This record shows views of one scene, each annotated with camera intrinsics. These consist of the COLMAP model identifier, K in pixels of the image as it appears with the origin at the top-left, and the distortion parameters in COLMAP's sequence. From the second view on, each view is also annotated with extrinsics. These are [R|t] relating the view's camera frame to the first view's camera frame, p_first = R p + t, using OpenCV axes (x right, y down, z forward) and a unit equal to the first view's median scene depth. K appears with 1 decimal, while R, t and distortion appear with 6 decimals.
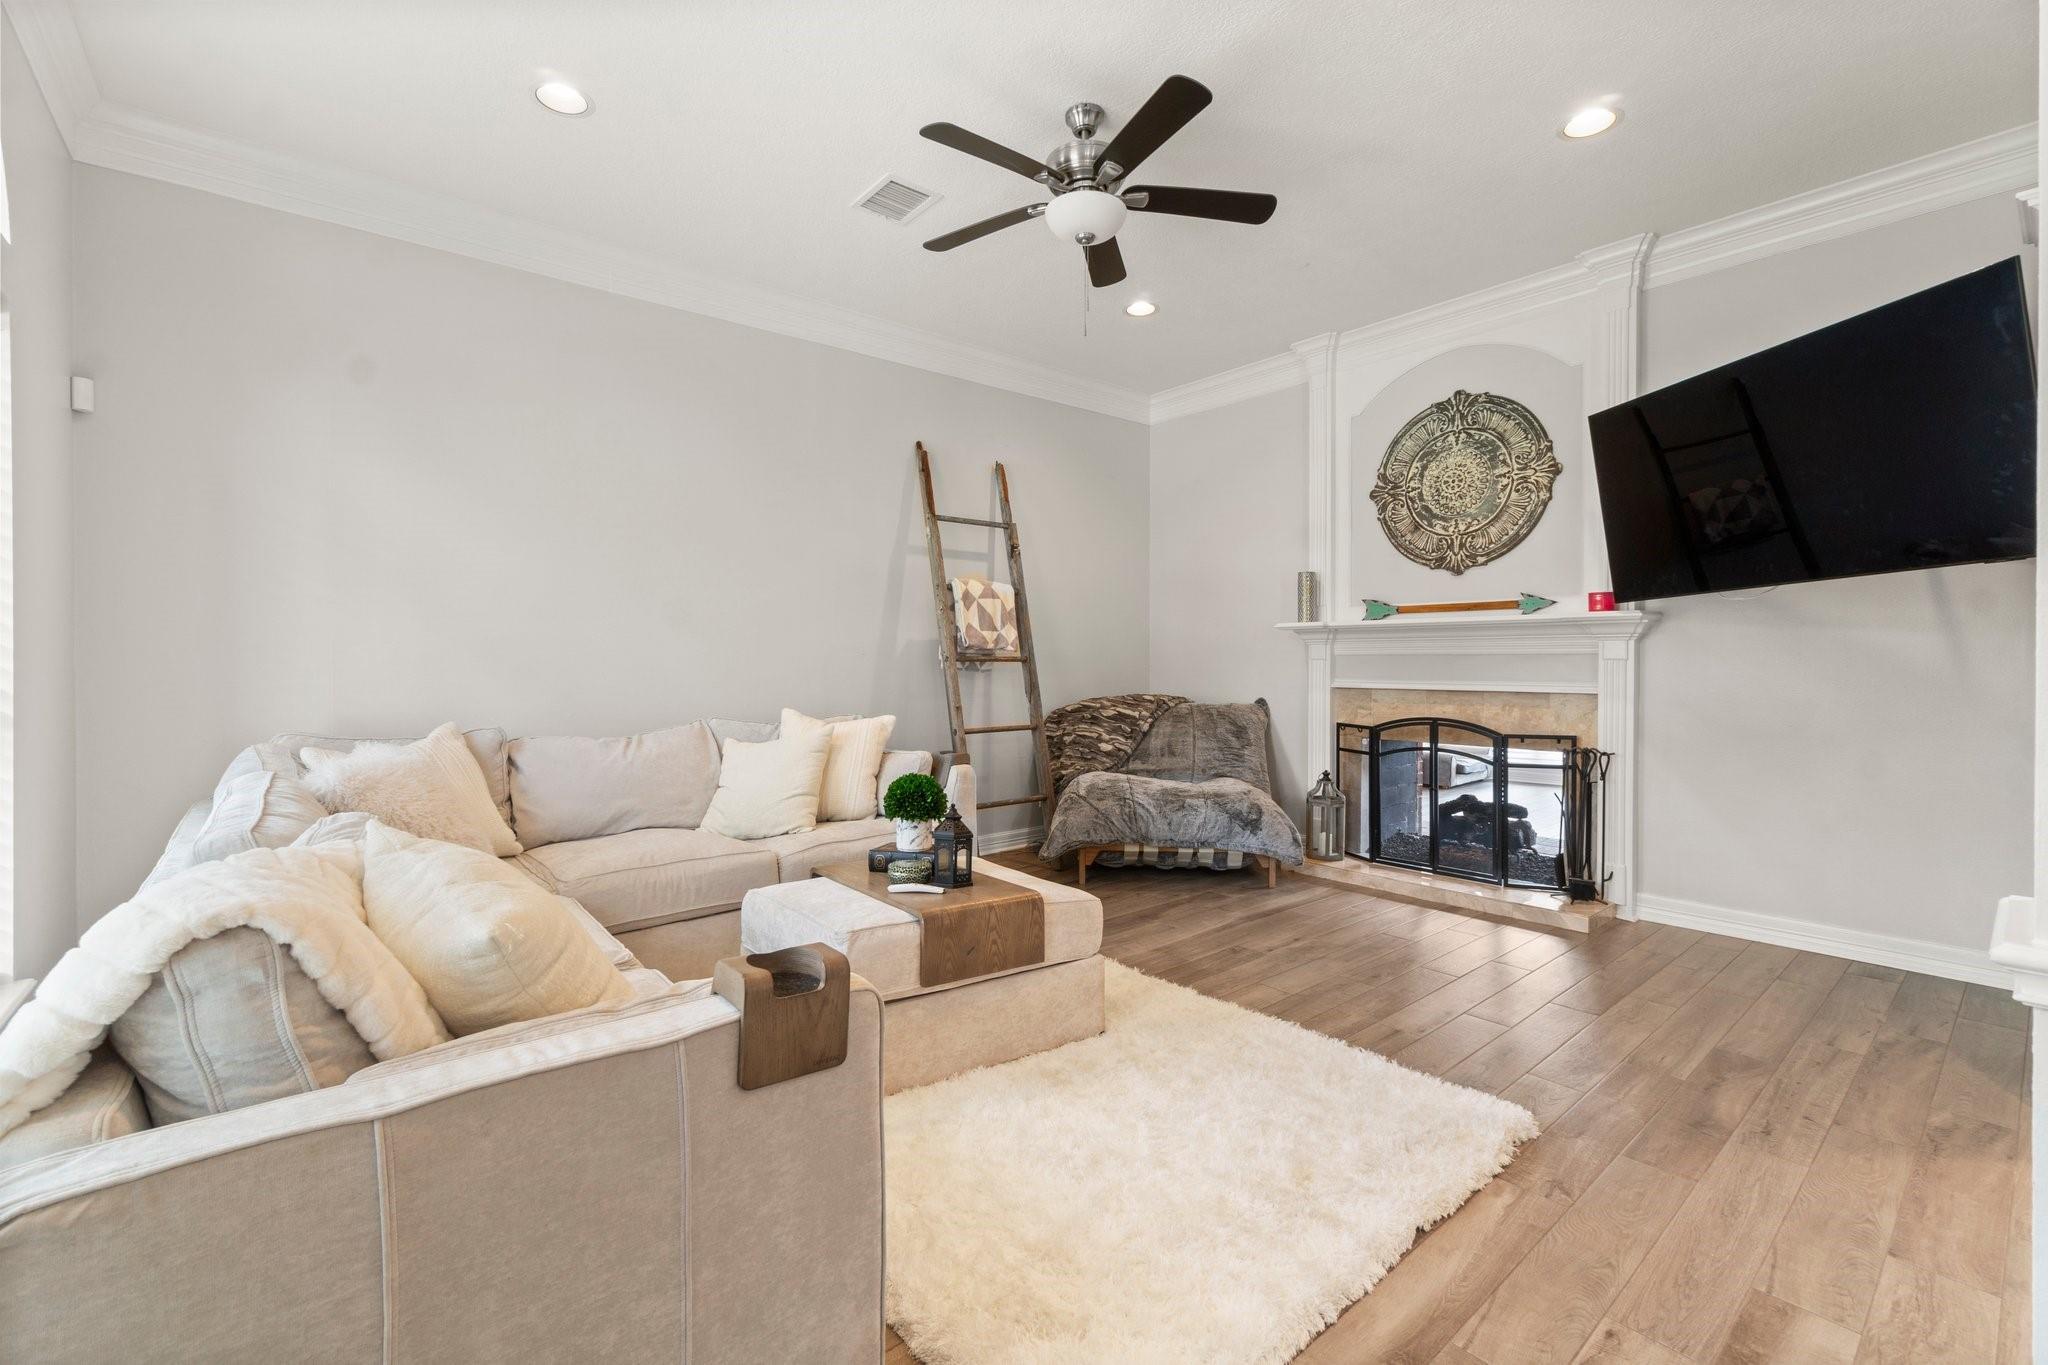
lens RADIAL K [[880.4, 0, 1046.4], [0, 880.4, 672.5], [0, 0, 1]] dist [-0.002979, 0.000964]
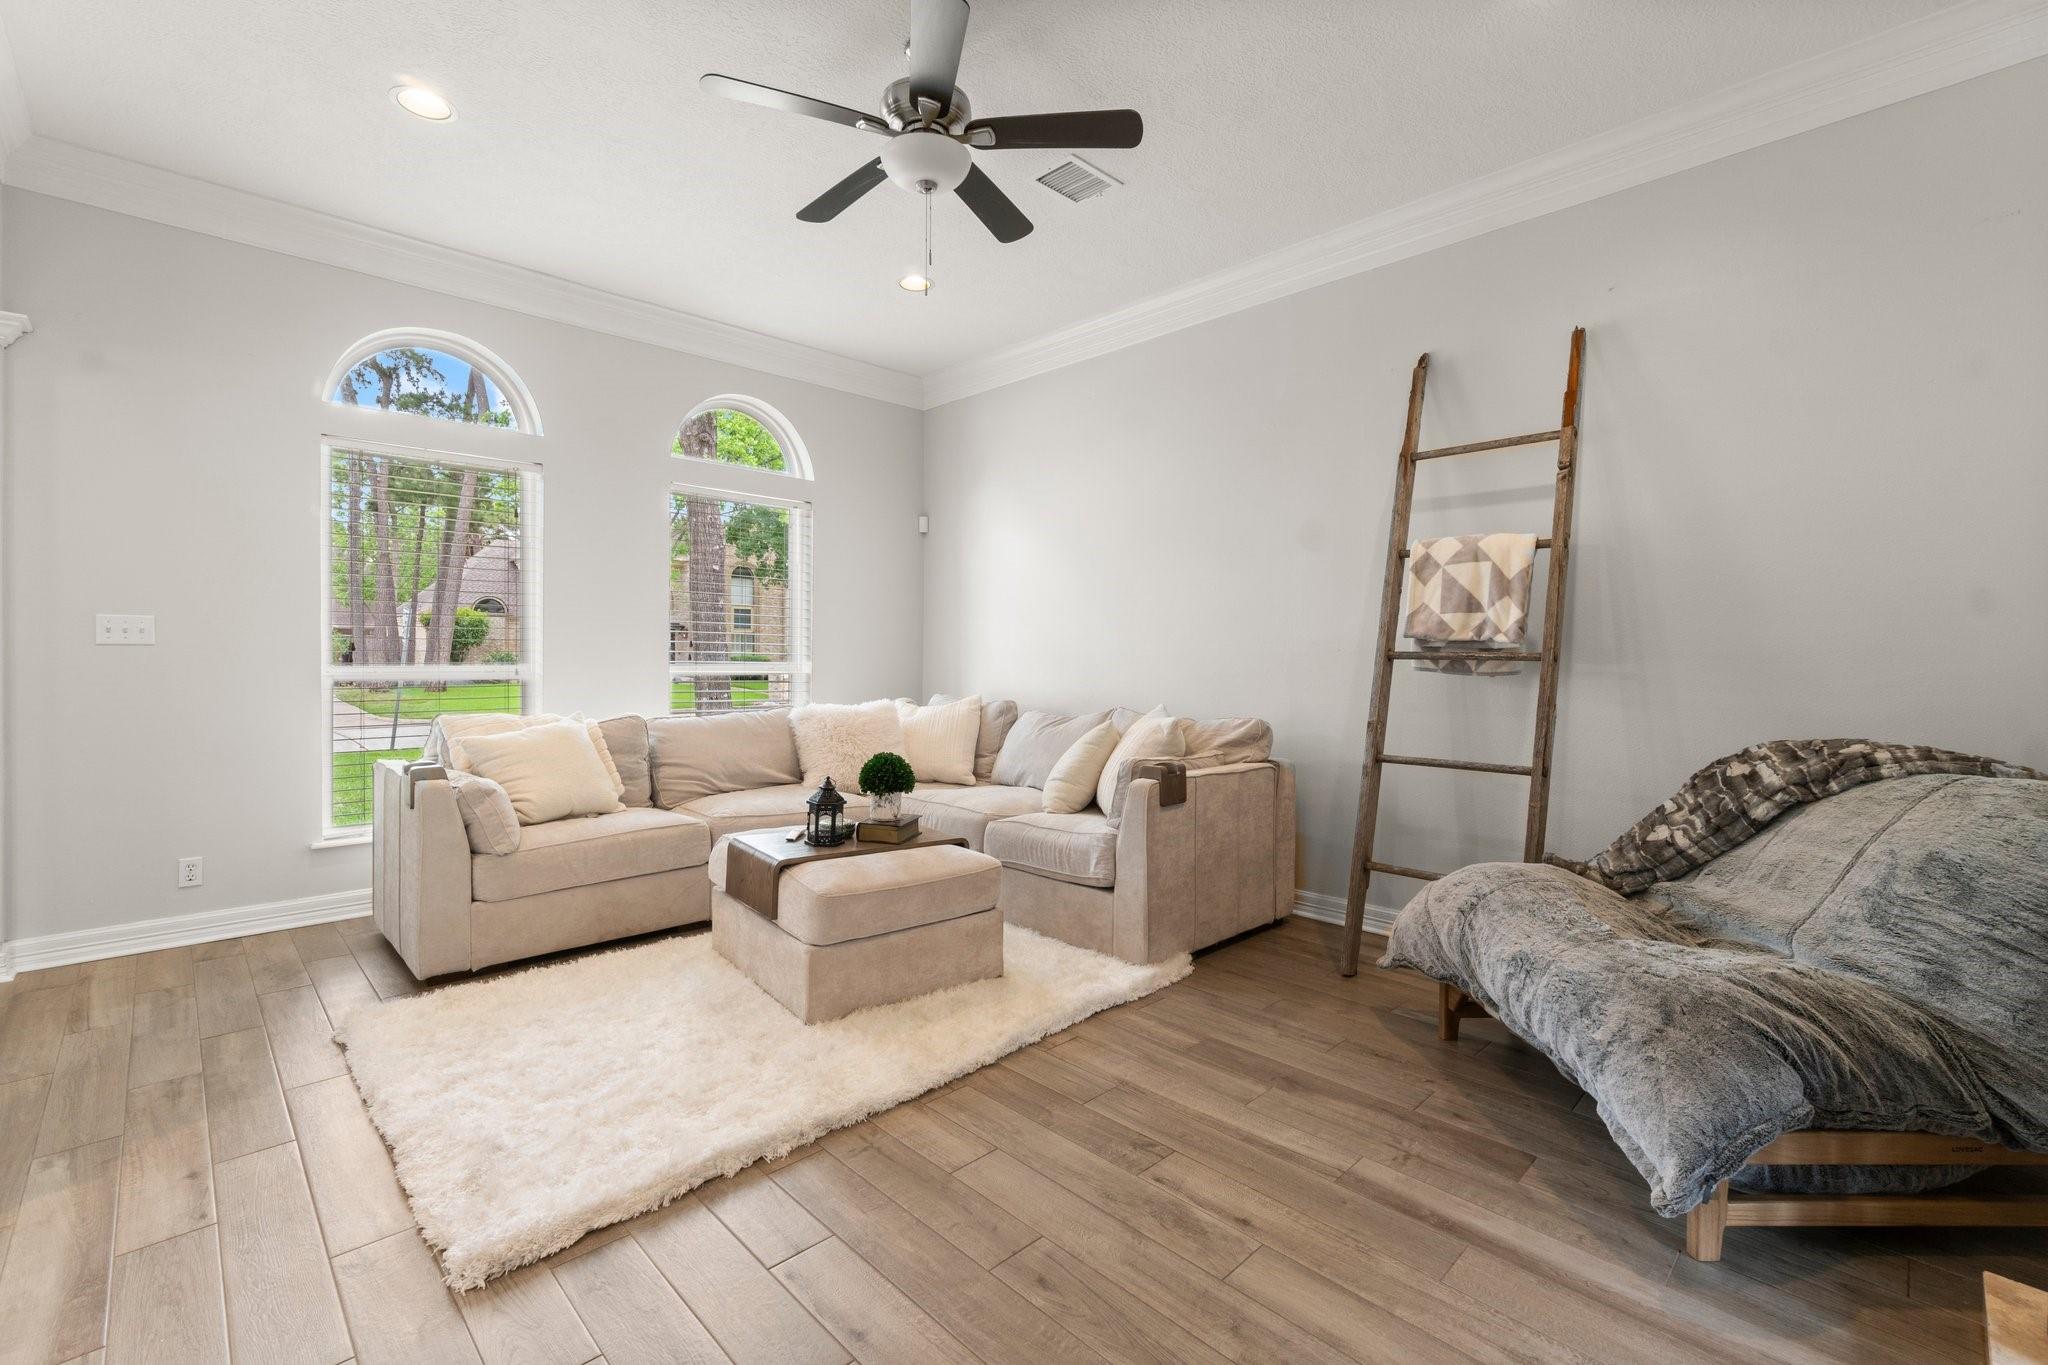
lens RADIAL K [[880.4, 0, 964.0], [0, 880.4, 647.3], [0, 0, 1]] dist [-0.002979, 0.000964]
pose [[0.054886, -0.009274, -0.998450, 0.627020], [-0.023665, 0.999664, -0.010586, -0.006374], [0.998212, 0.024209, 0.054648, 0.660701]]
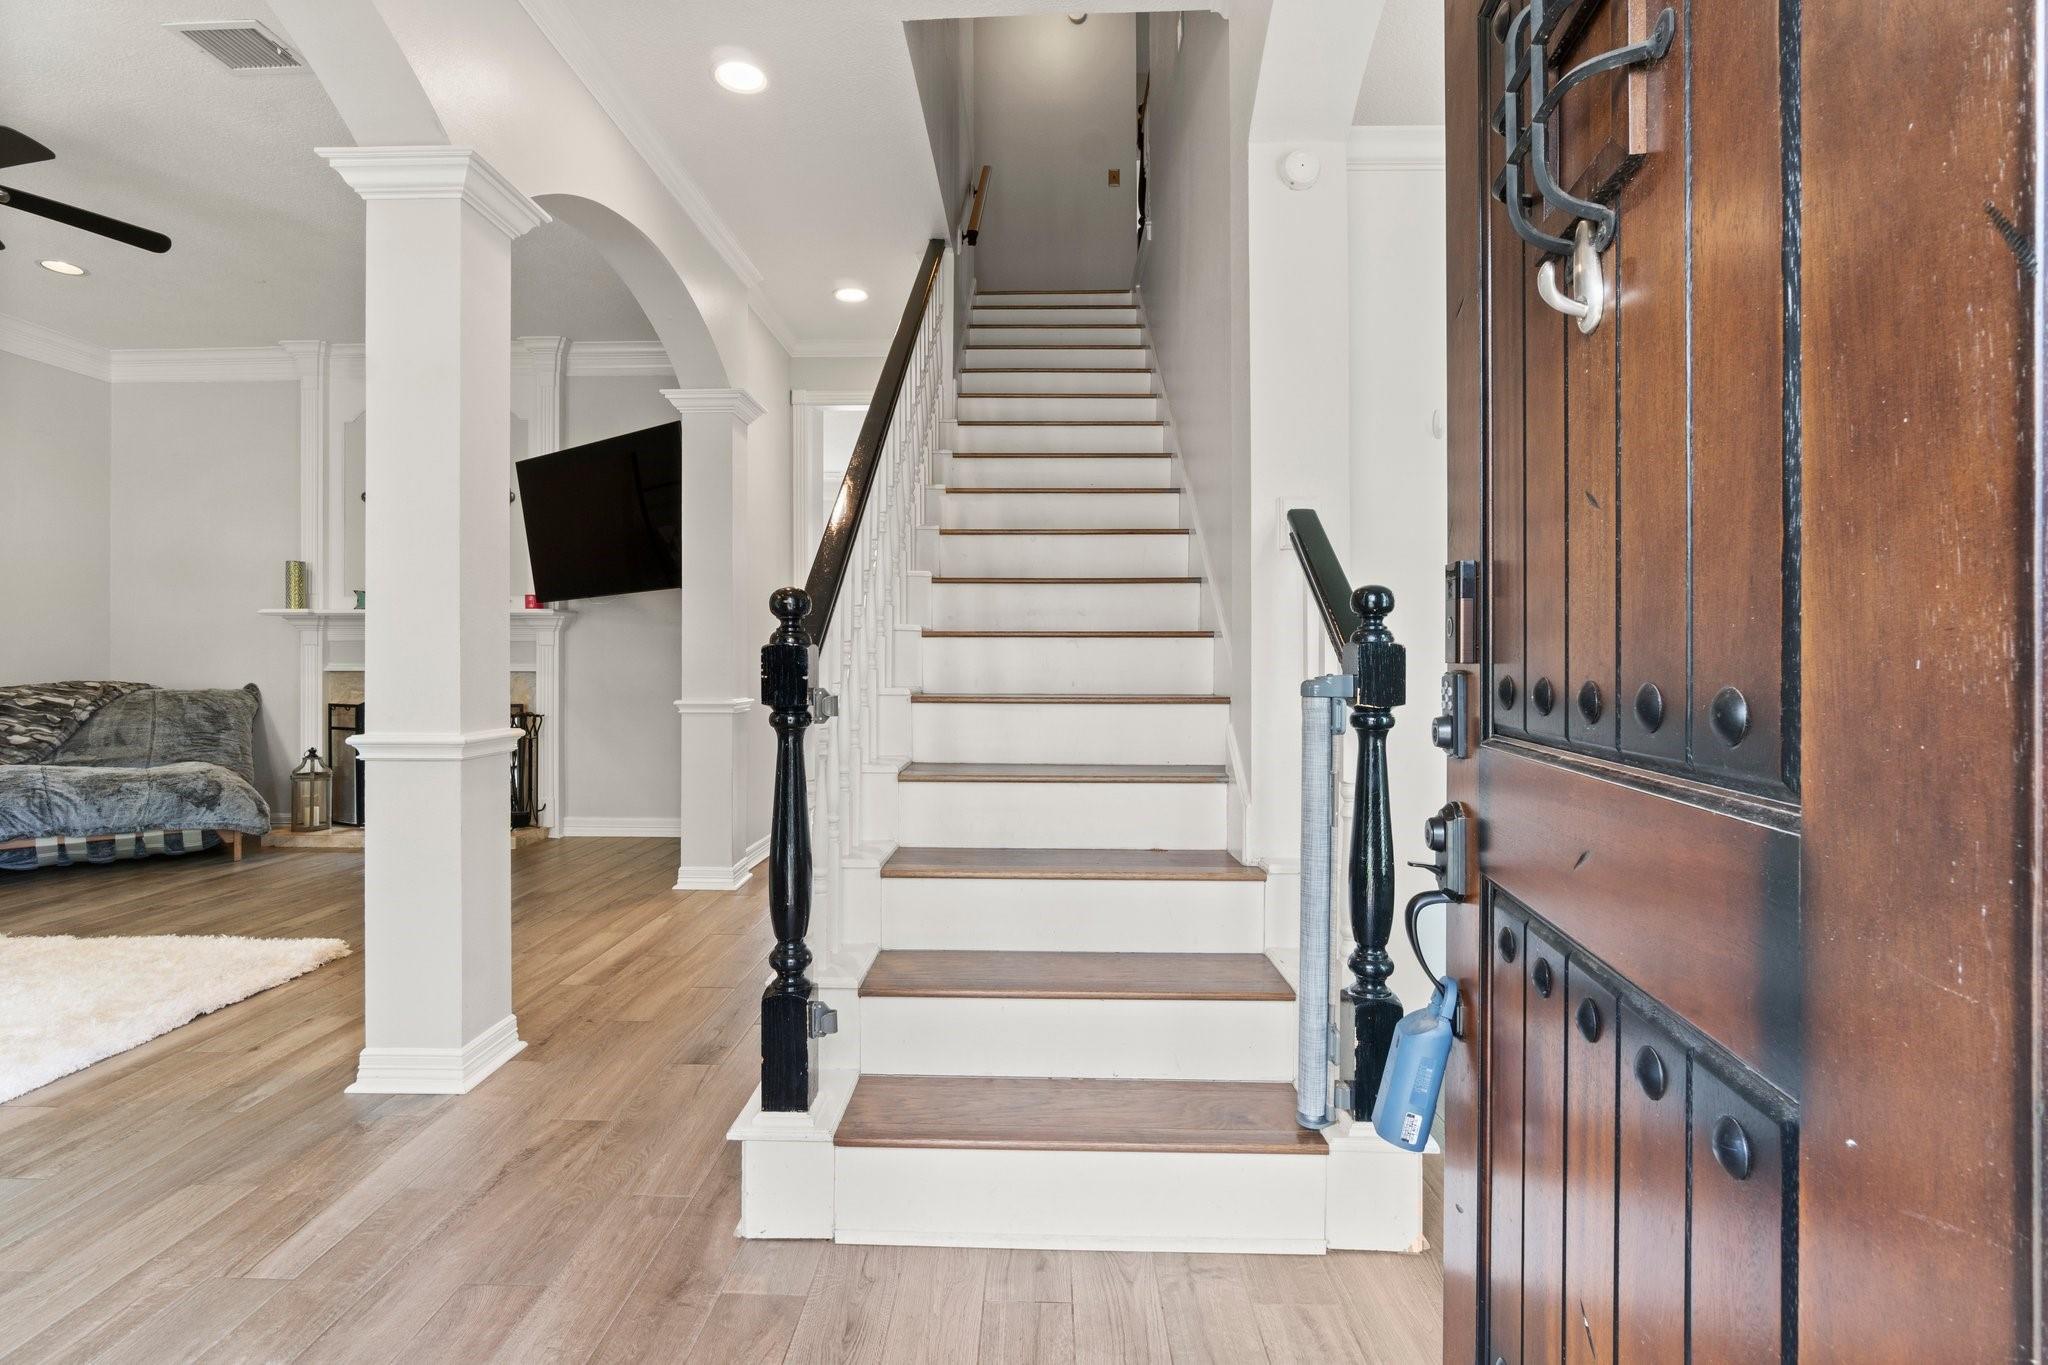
lens RADIAL K [[900.6, 0, 975.2], [0, 900.6, 665.8], [0, 0, 1]] dist [-0.007426, 0.000624]
pose [[0.684672, 0.000506, 0.728851, 0.082503], [0.006342, 0.999958, -0.006652, 0.026445], [-0.728823, 0.009177, 0.684640, -0.370953]]
